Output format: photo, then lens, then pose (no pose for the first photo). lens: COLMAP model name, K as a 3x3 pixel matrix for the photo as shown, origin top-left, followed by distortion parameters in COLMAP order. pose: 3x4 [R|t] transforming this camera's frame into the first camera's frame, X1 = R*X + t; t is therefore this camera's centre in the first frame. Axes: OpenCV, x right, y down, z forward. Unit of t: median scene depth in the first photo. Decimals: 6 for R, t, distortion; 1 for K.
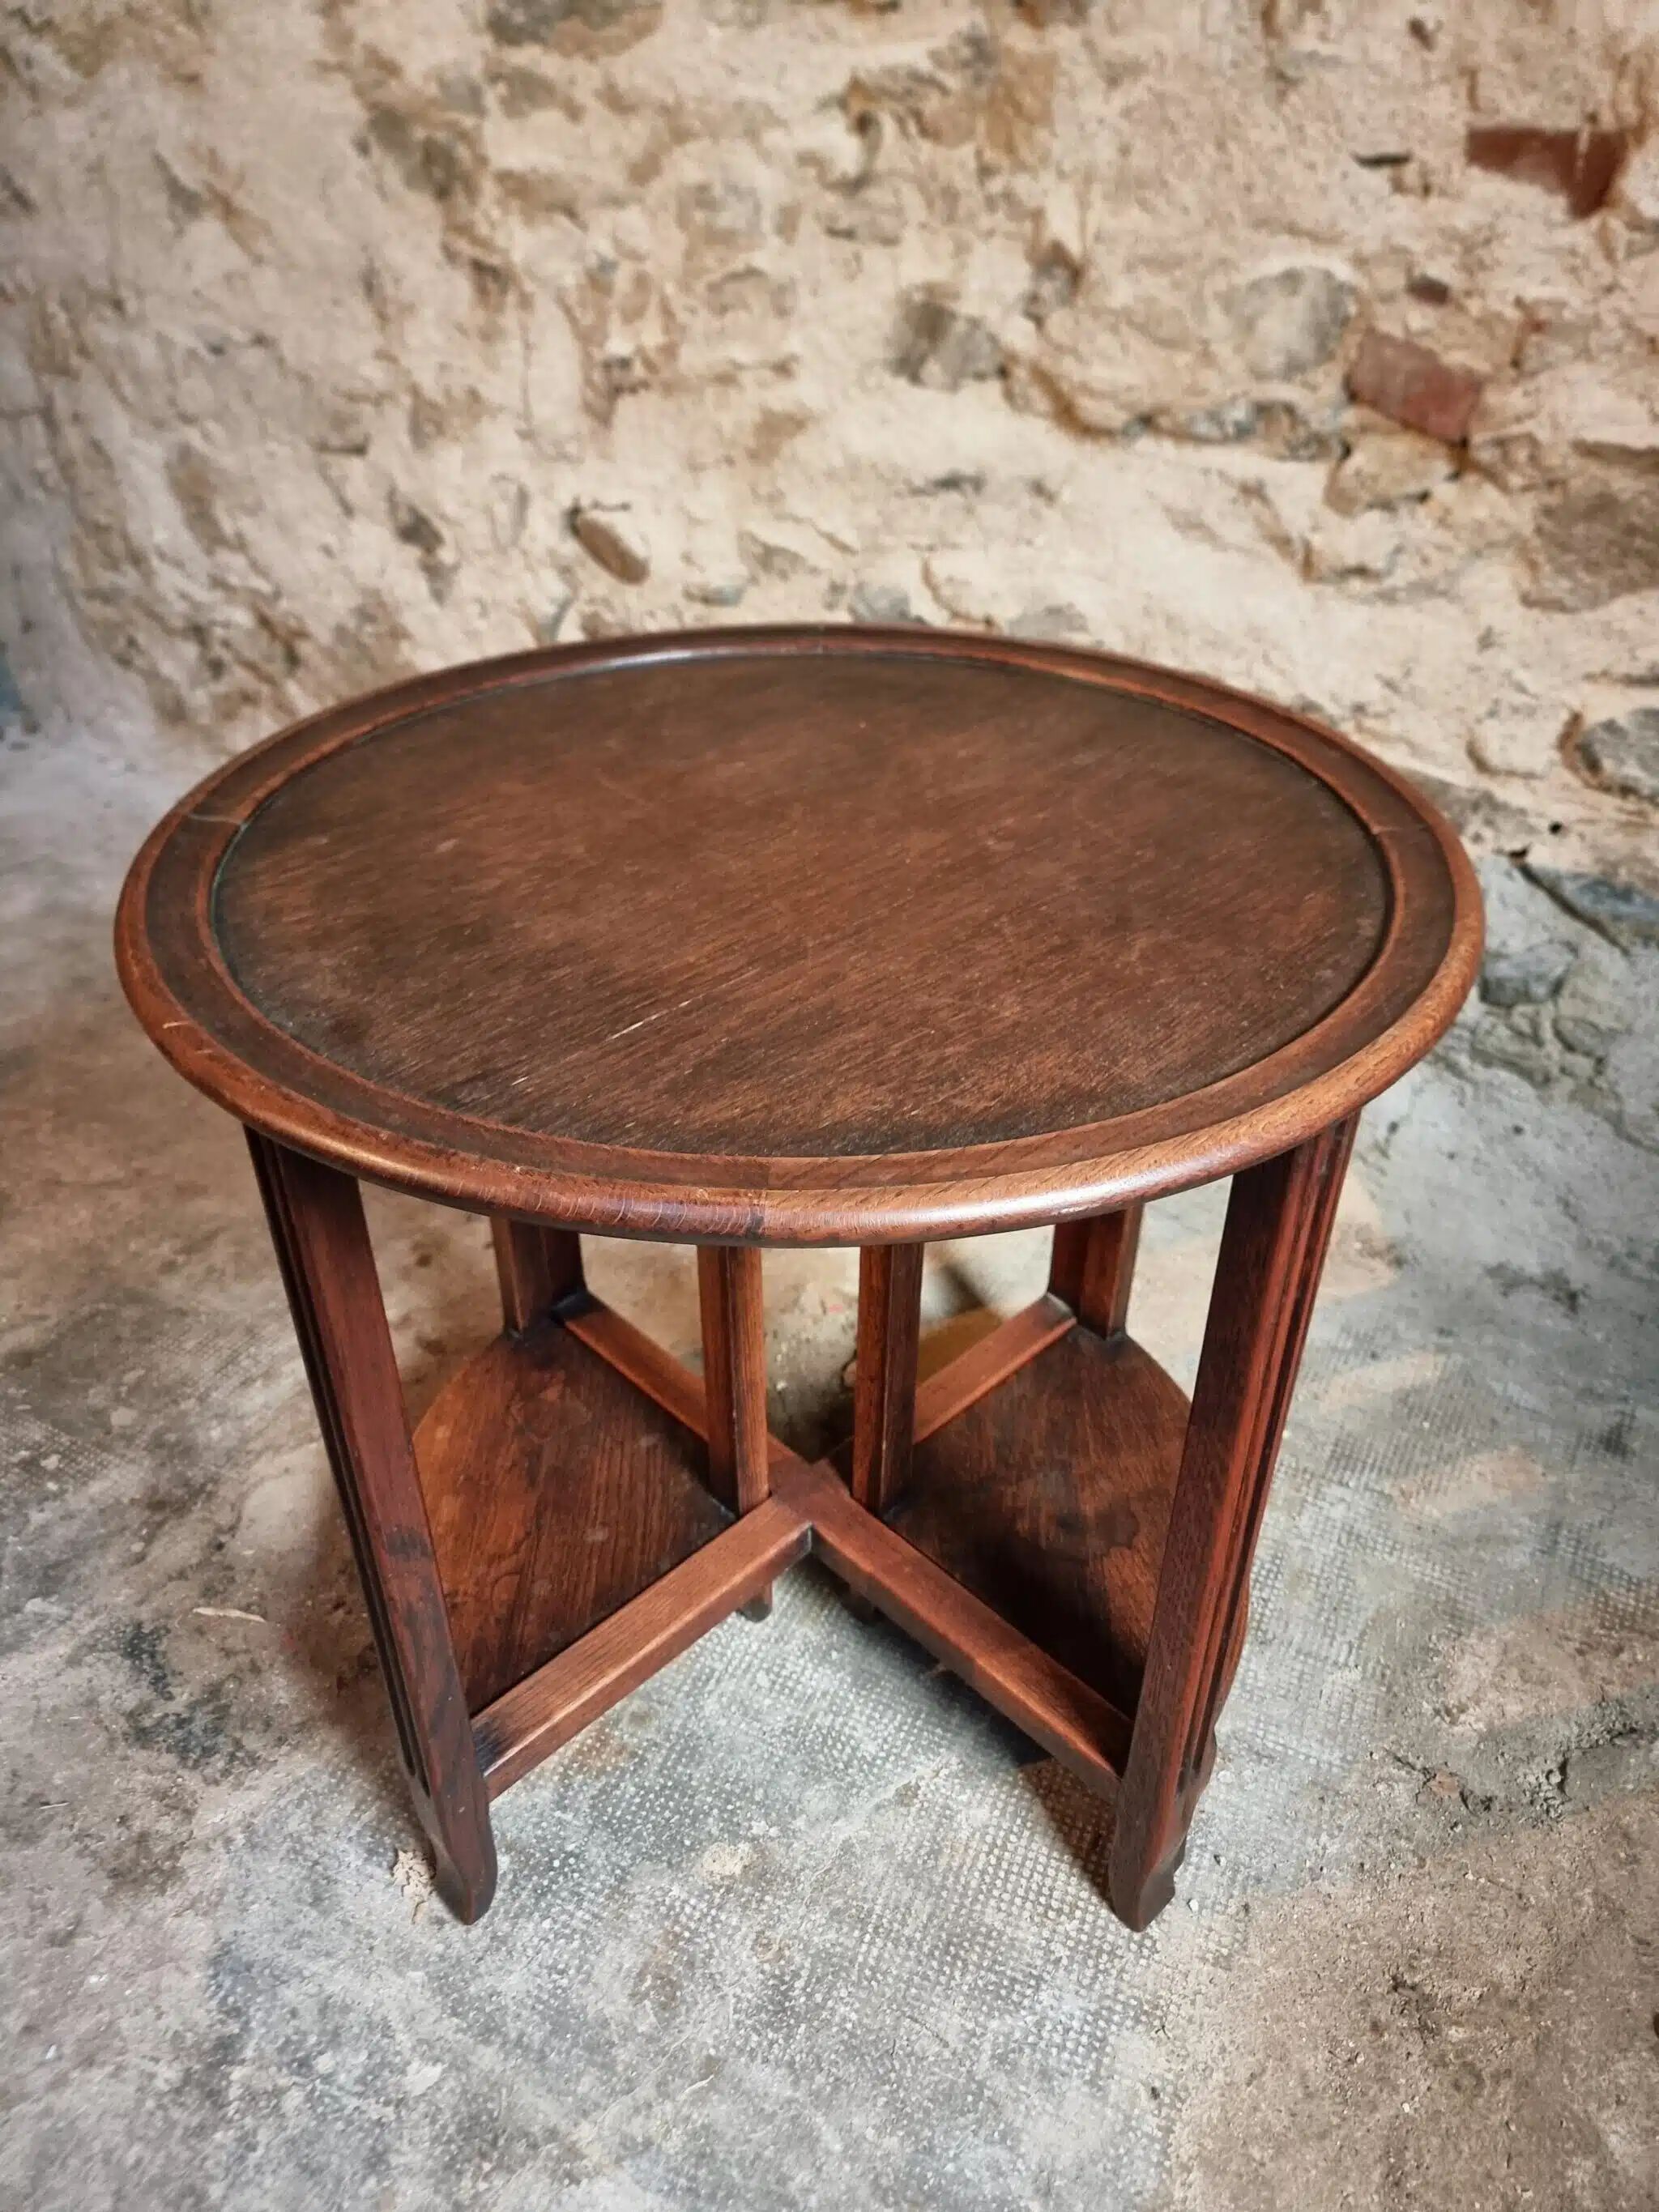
lens RADIAL K [[1547.0, 0, 828.5], [0, 1547.0, 1089.0], [0, 0, 1]] dist [0.045057, -0.038976]
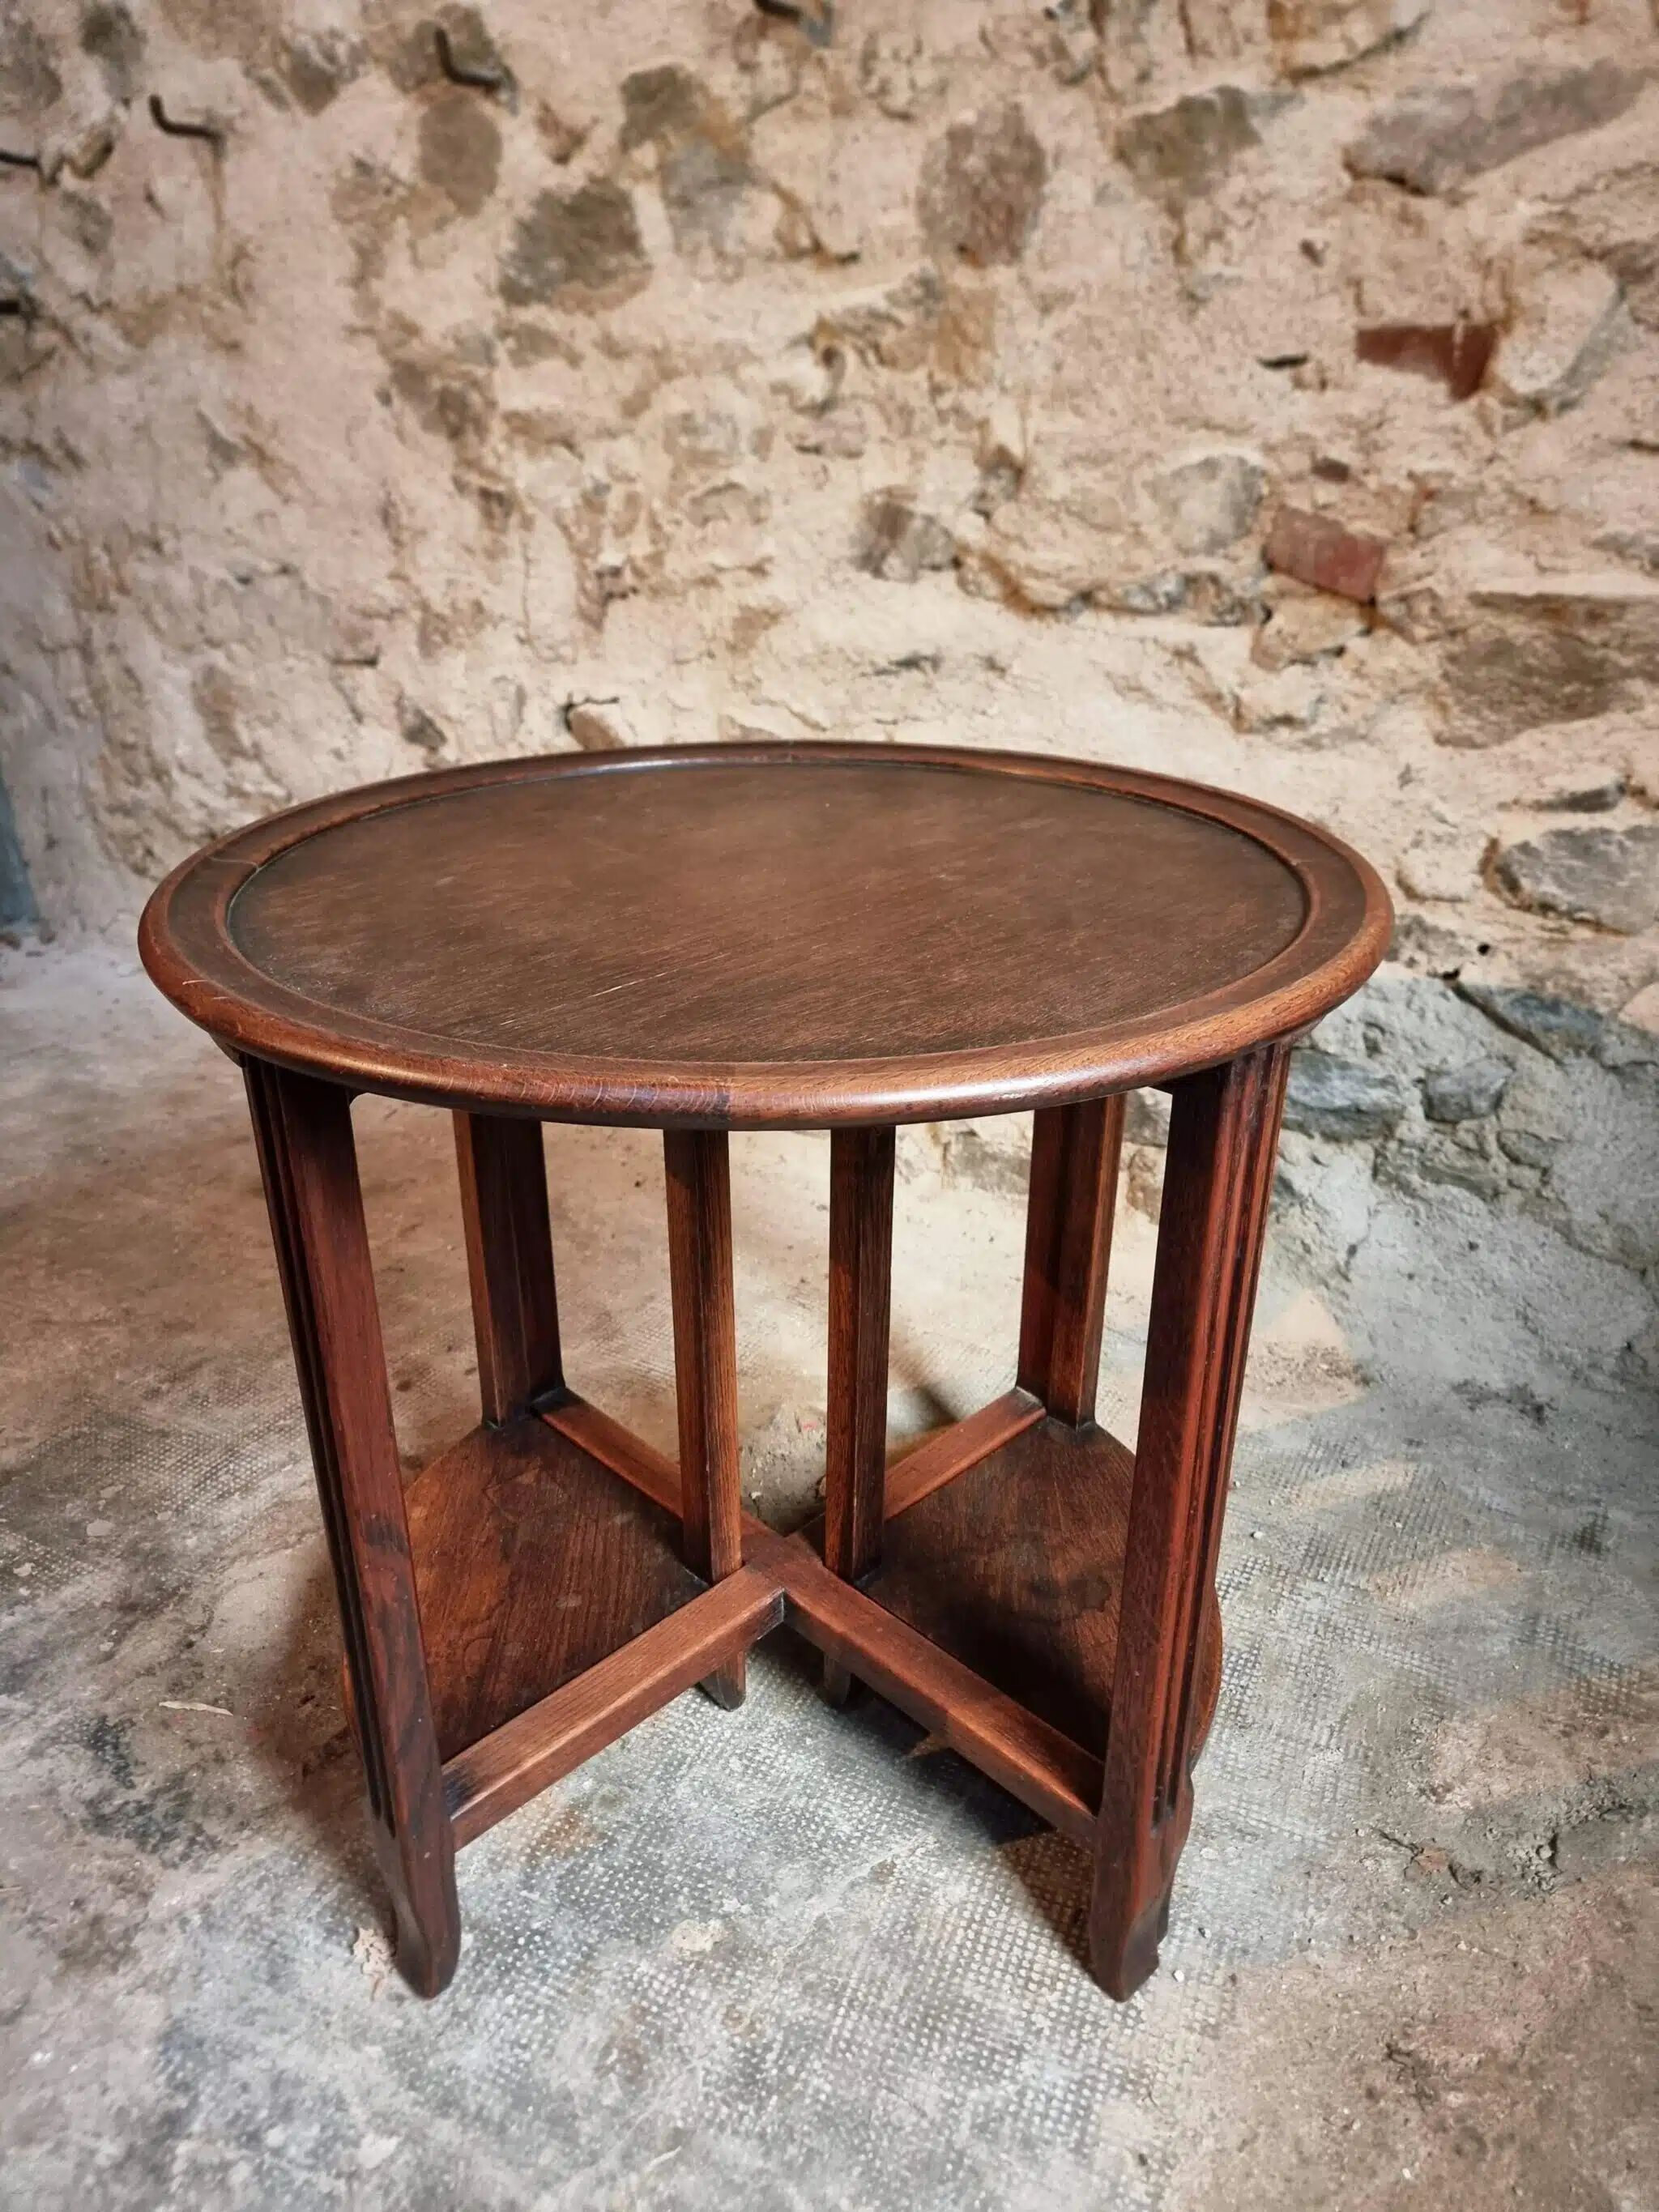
lens RADIAL K [[1536.6, 0, 810.2], [0, 1536.6, 1110.4], [0, 0, 1]] dist [0.051403, -0.045728]
pose [[0.999985, -0.005498, 0.000108, 0.006294], [0.005447, 0.987566, -0.157111, 0.109852], [0.000757, 0.157109, 0.987581, -0.027733]]
